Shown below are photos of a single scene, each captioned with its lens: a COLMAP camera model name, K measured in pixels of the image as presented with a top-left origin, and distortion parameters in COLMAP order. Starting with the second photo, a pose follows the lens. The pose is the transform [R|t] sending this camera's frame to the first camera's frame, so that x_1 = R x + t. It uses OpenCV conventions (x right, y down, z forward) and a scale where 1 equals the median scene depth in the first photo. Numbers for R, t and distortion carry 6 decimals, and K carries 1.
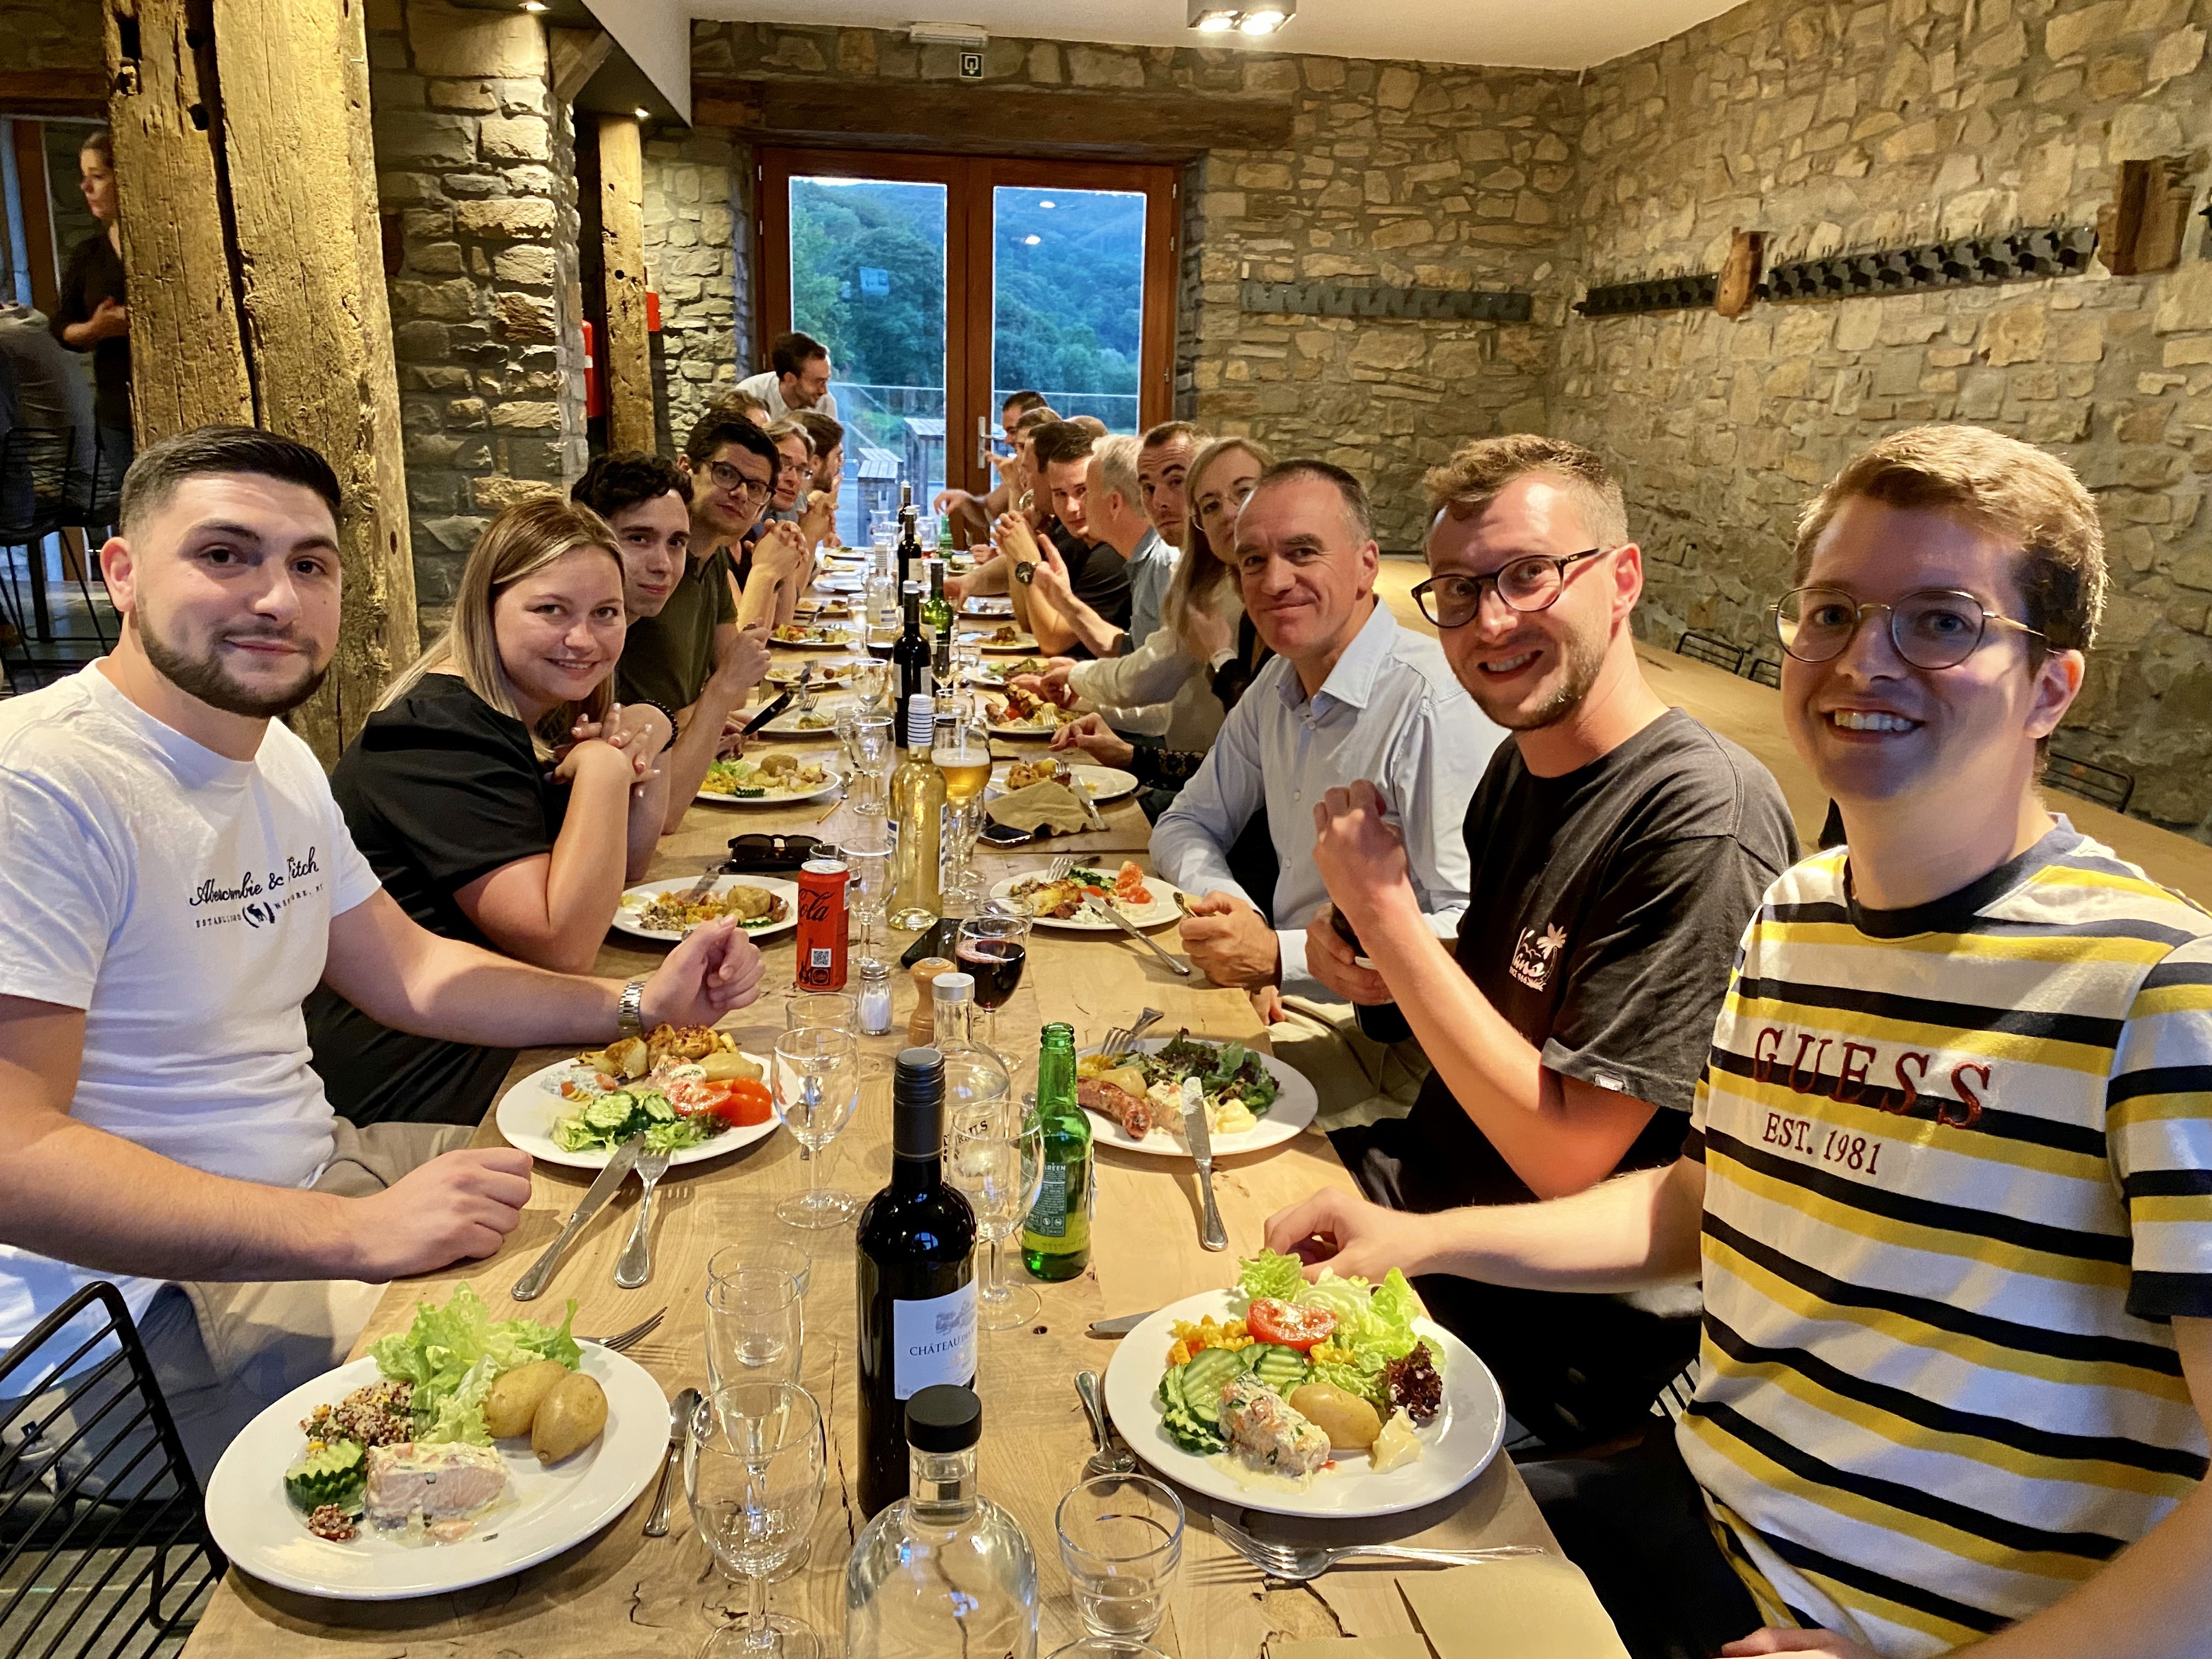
lens RADIAL K [[1682.6, 0, 1107.5], [0, 1682.6, 822.0], [0, 0, 1]] dist [0.011242, -0.002653]
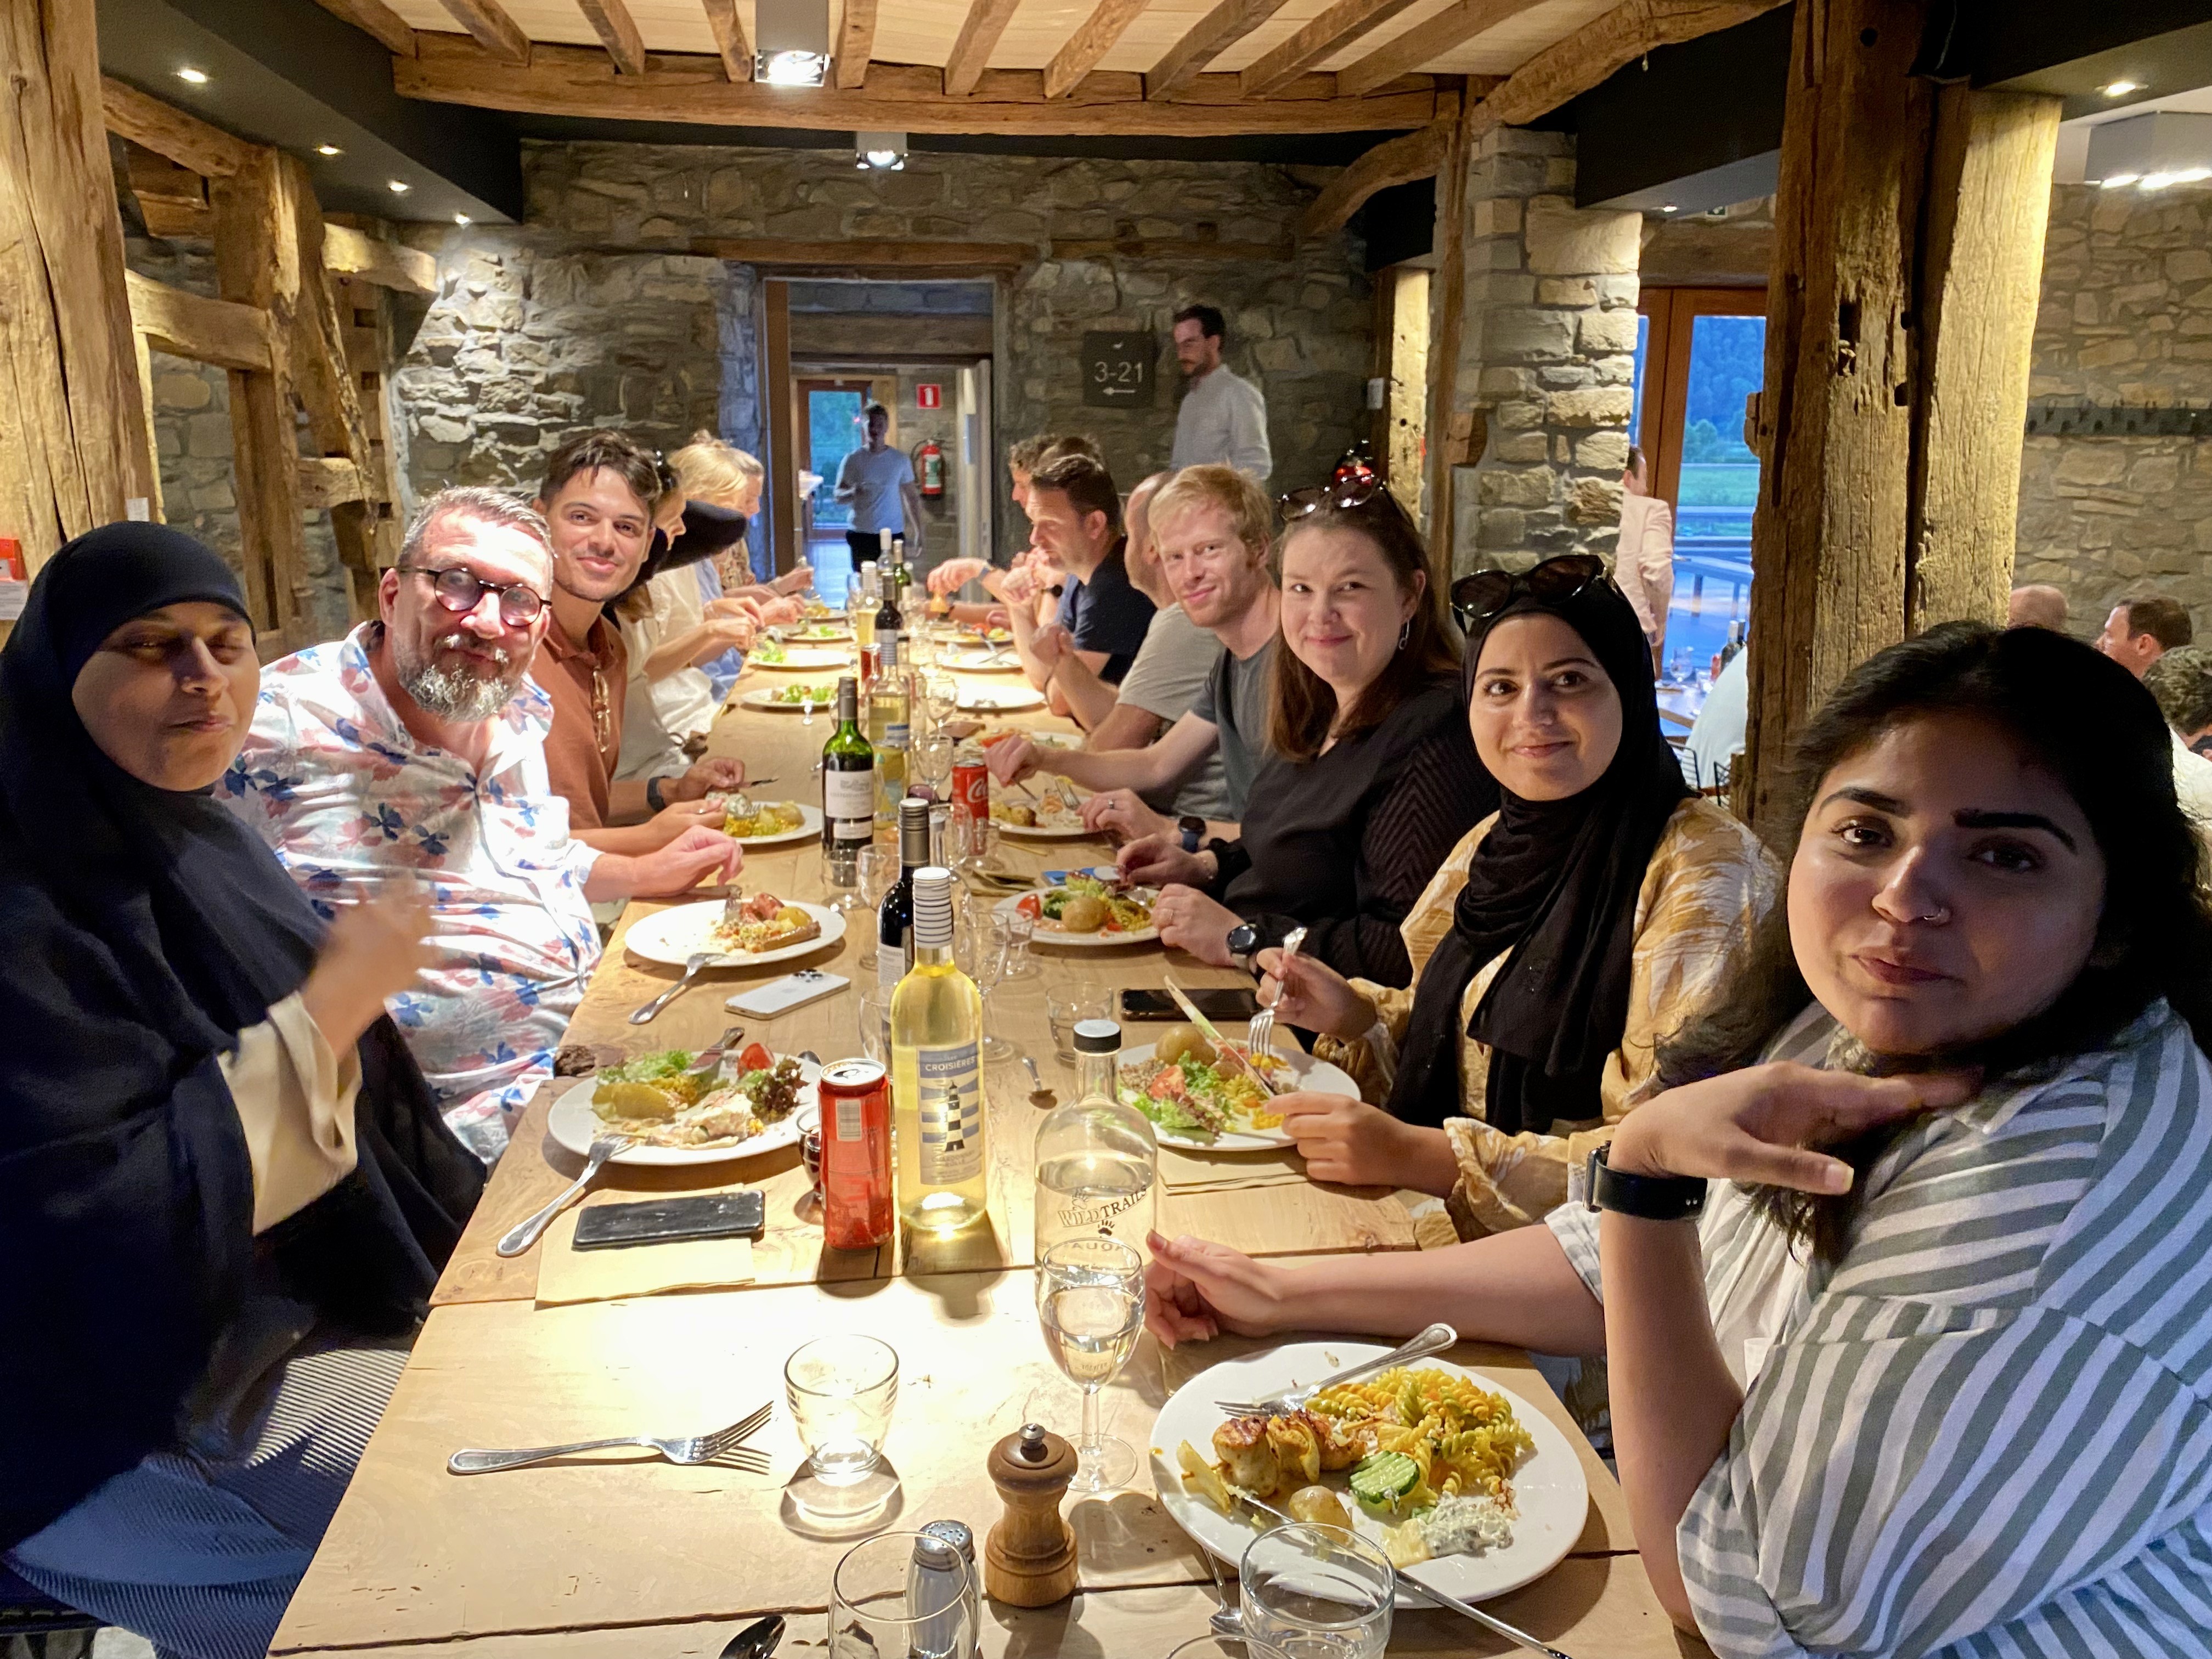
lens RADIAL K [[1682.6, 0, 1104.8], [0, 1682.6, 836.8], [0, 0, 1]] dist [0.011242, -0.002653]
pose [[0.999541, -0.027906, 0.011754, -0.672516], [0.028013, 0.999567, -0.009009, -0.096467], [-0.011498, 0.009334, 0.999890, -0.017566]]
